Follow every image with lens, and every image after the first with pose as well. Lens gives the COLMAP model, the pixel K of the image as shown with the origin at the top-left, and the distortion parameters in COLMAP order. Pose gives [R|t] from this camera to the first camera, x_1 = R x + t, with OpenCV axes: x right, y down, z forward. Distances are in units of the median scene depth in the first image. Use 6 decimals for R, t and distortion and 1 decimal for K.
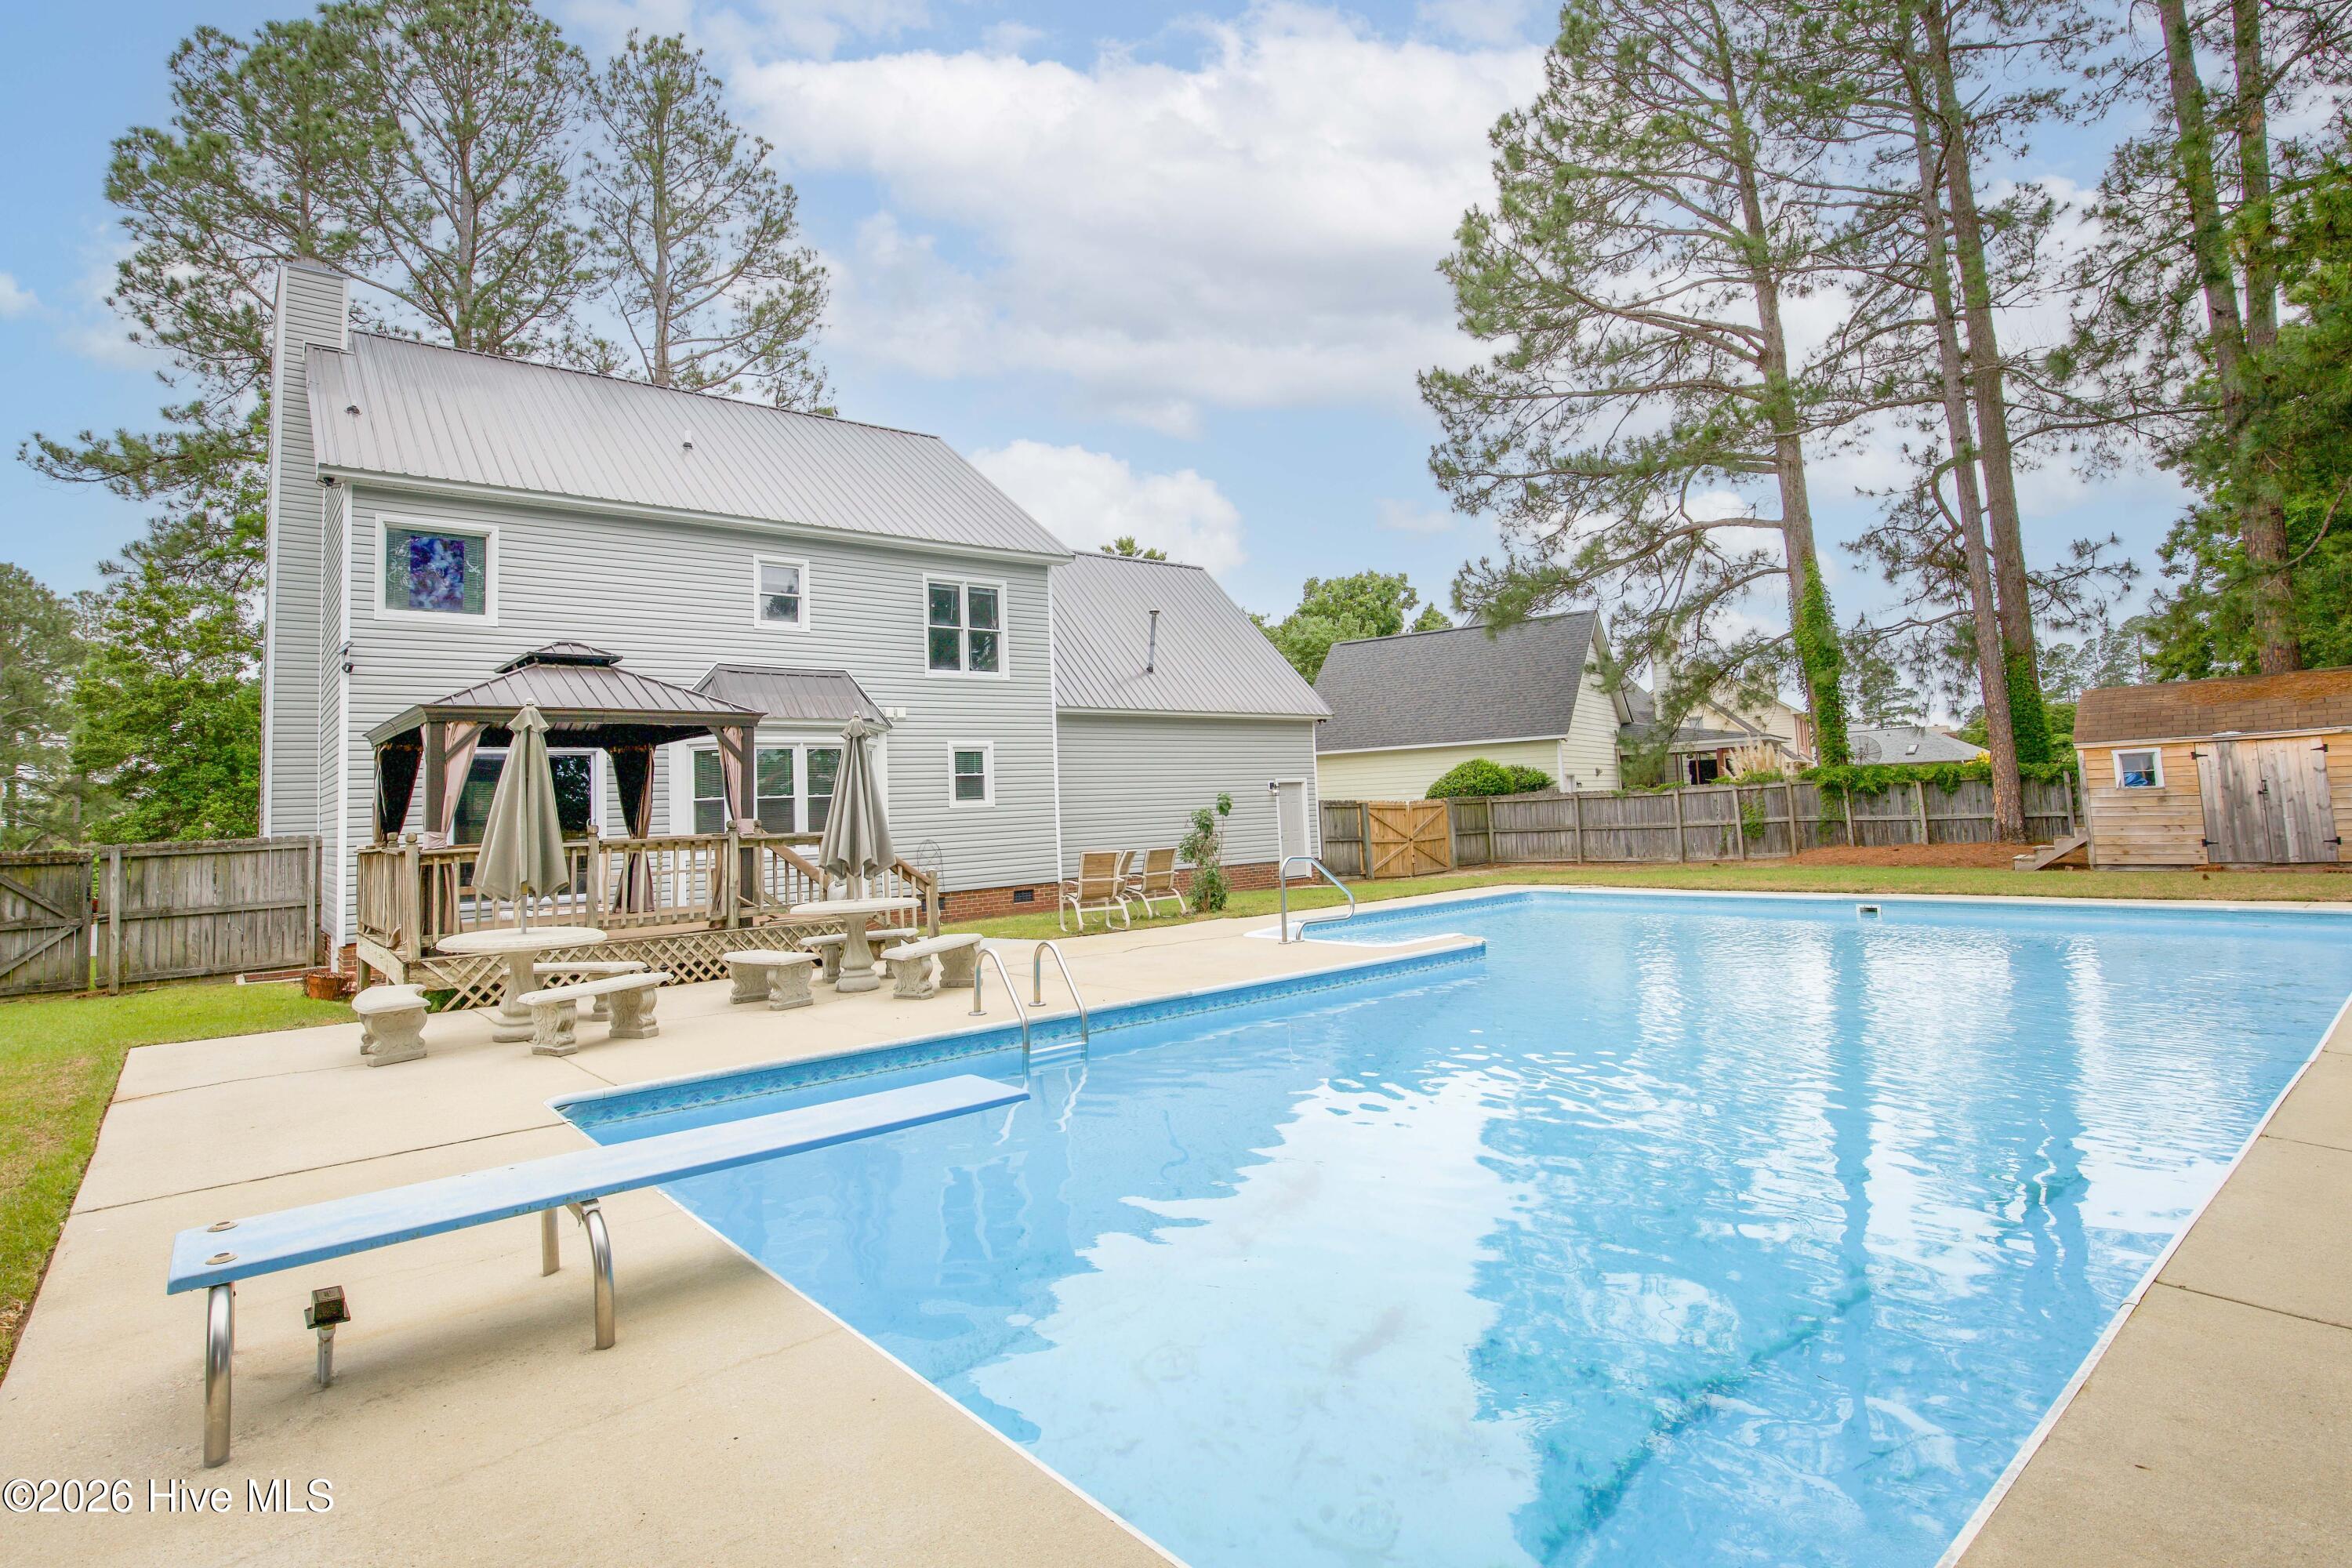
lens RADIAL K [[1169.7, 0, 1153.3], [0, 1169.7, 711.0], [0, 0, 1]] dist [-0.016731, 0.000345]
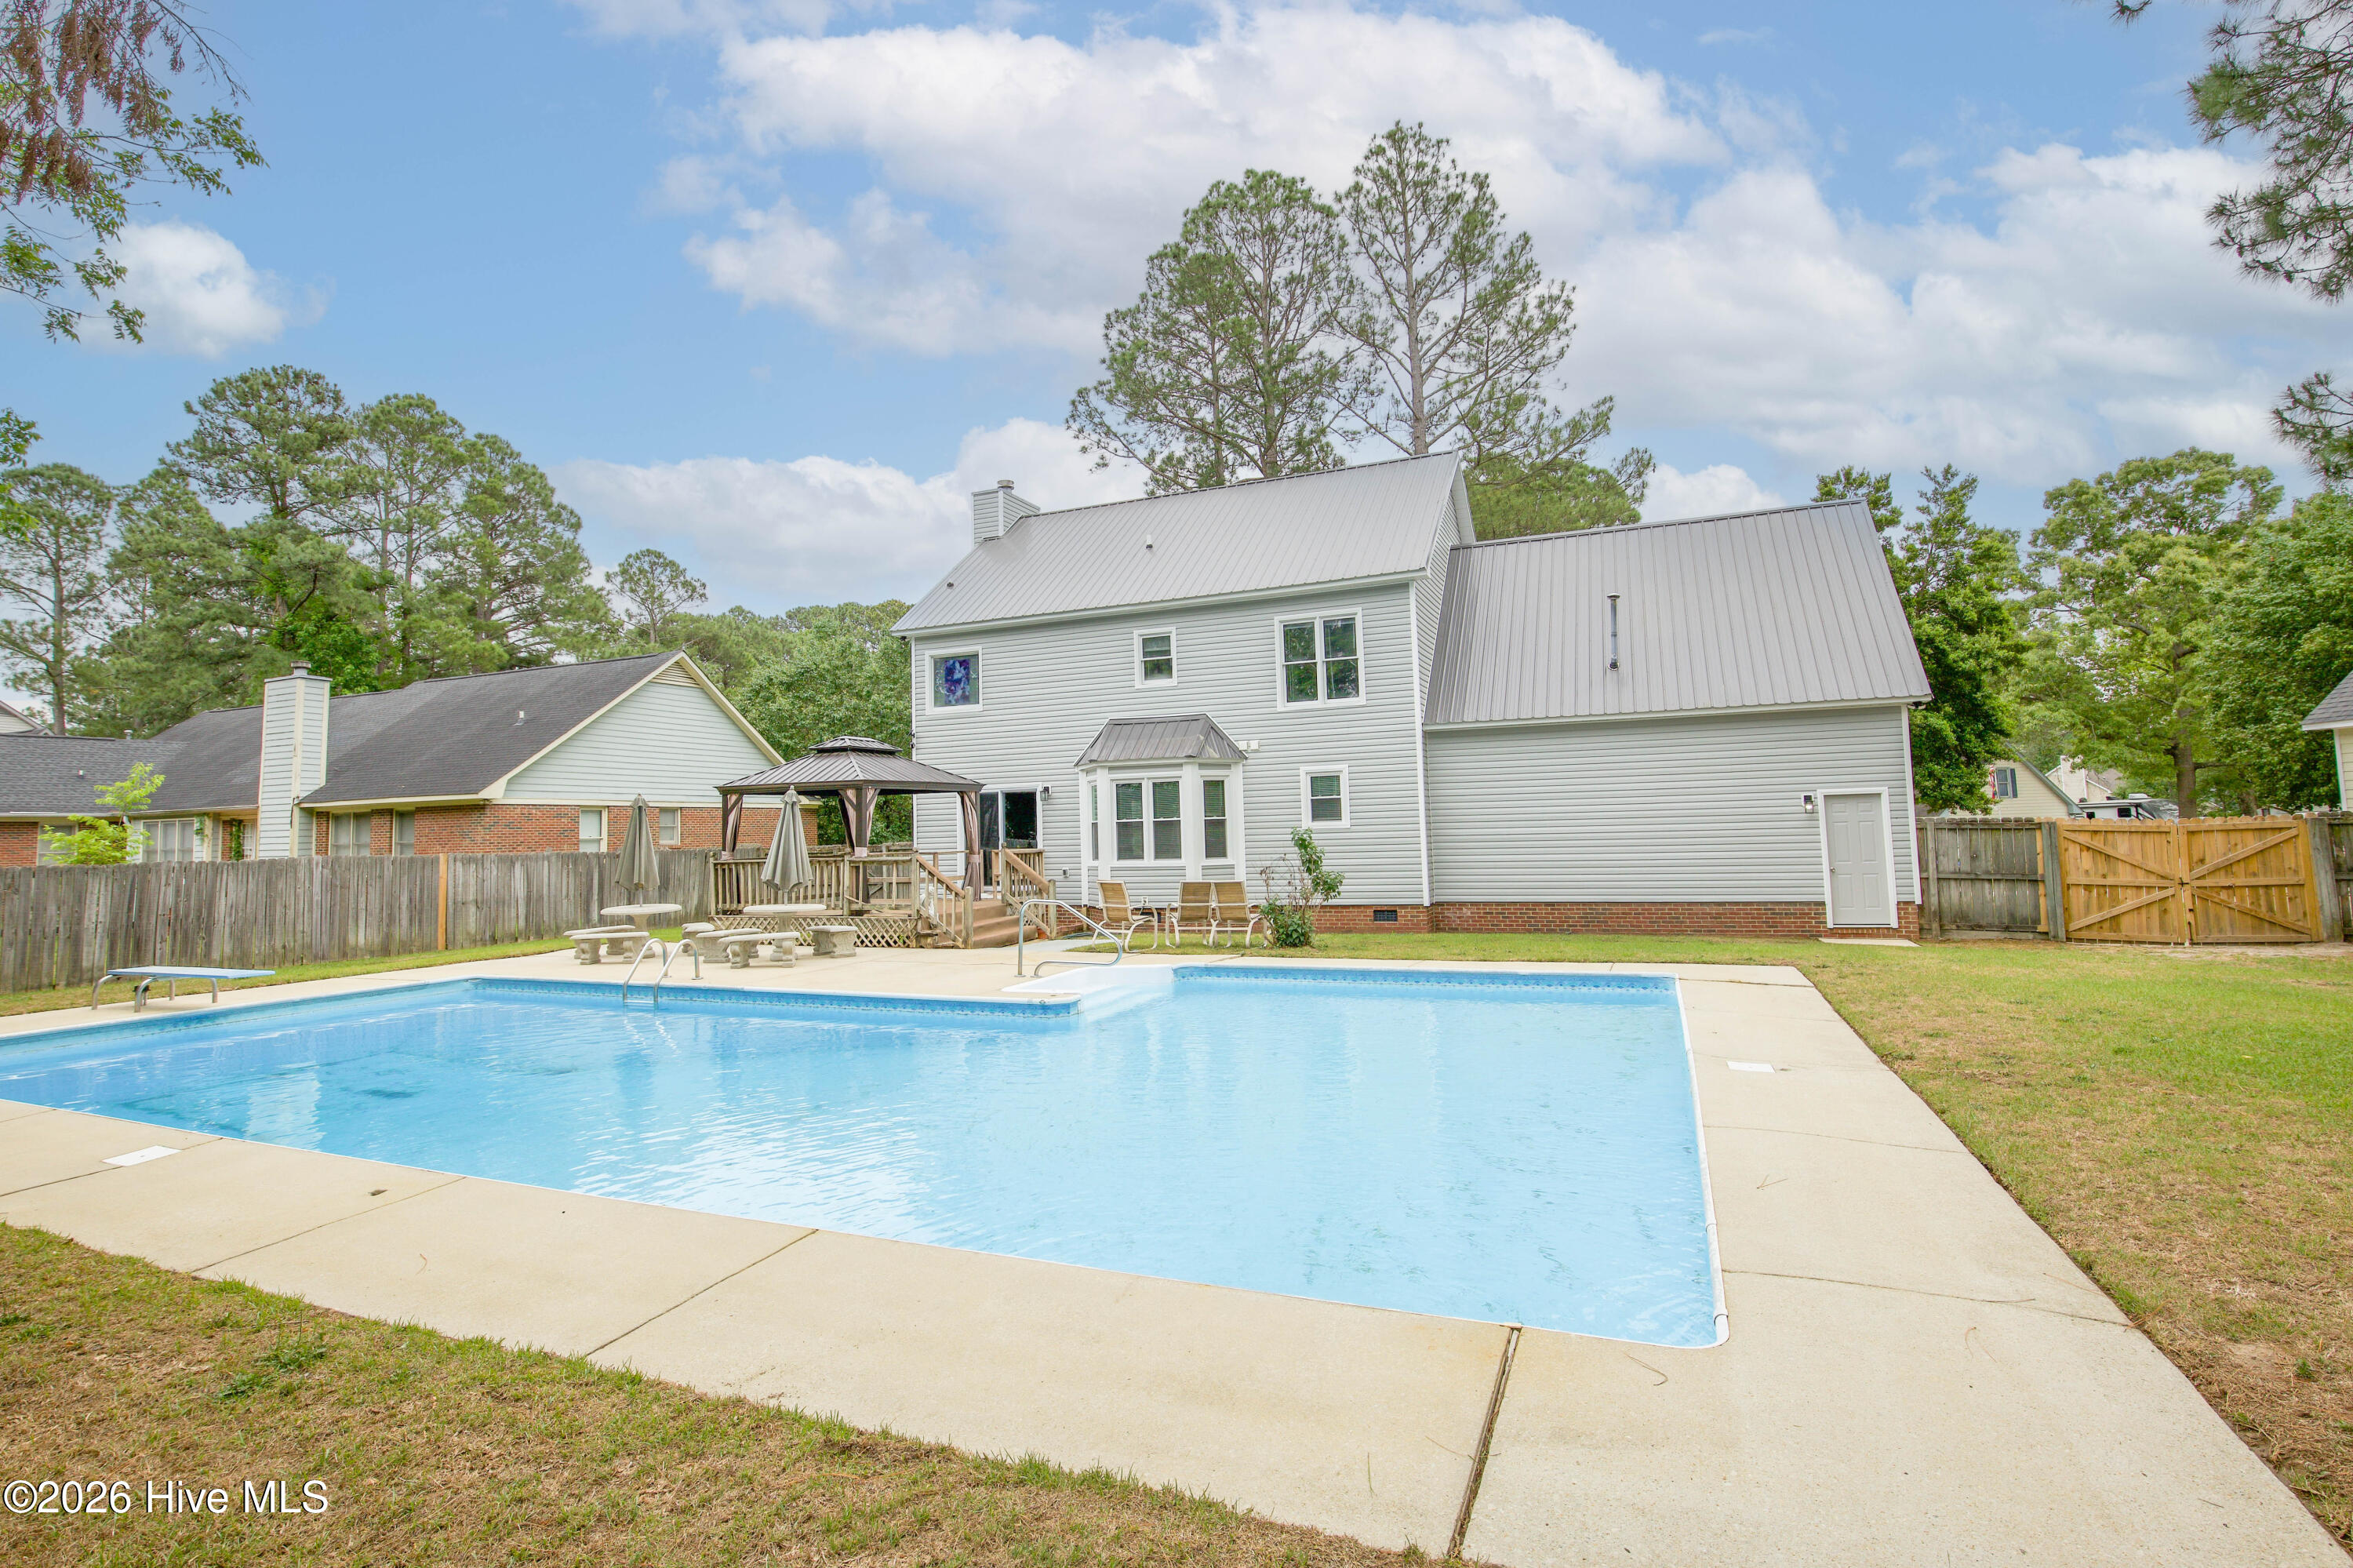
lens RADIAL K [[1168.5, 0, 1124.7], [0, 1168.5, 729.4], [0, 0, 1]] dist [-0.024459, 0.002045]
pose [[0.443098, -0.048343, -0.895169, 0.673728], [0.083328, 0.996443, -0.012566, -0.008634], [0.892592, -0.069025, 0.445551, 0.342417]]
